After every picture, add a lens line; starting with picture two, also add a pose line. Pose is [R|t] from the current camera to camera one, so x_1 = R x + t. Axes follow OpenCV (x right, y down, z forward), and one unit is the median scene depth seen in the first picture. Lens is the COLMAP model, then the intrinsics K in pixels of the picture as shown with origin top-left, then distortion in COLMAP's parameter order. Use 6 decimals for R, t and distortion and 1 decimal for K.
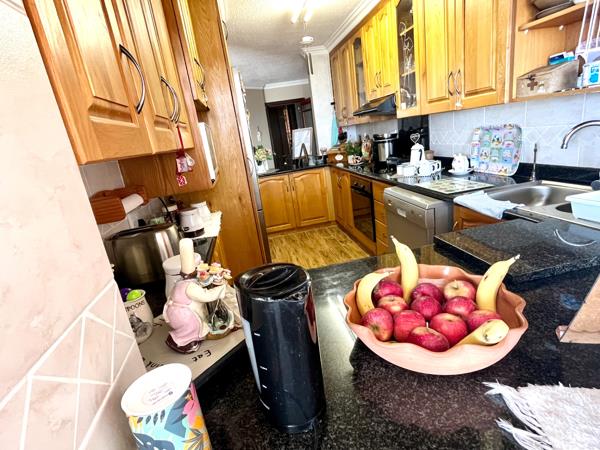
lens RADIAL K [[316.8, 0, 299.0], [0, 316.8, 224.1], [0, 0, 1]] dist [-0.005932, -0.000017]
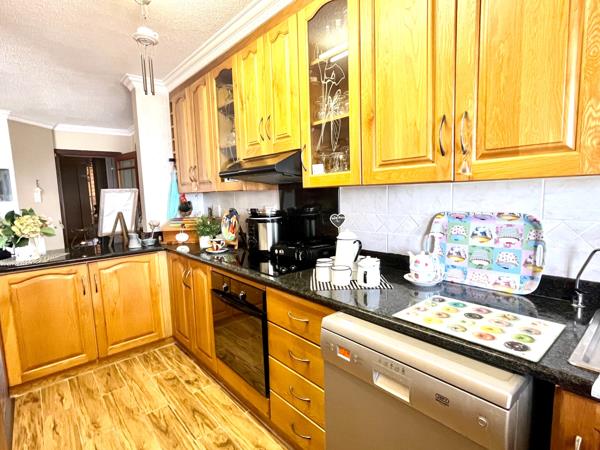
lens RADIAL K [[316.8, 0, 300.0], [0, 316.8, 228.2], [0, 0, 1]] dist [-0.005932, -0.000017]
pose [[0.847682, 0.058538, 0.527265, -0.015532], [0.056851, 0.978146, -0.199995, -0.097082], [-0.527449, 0.199508, 0.825829, 0.374381]]
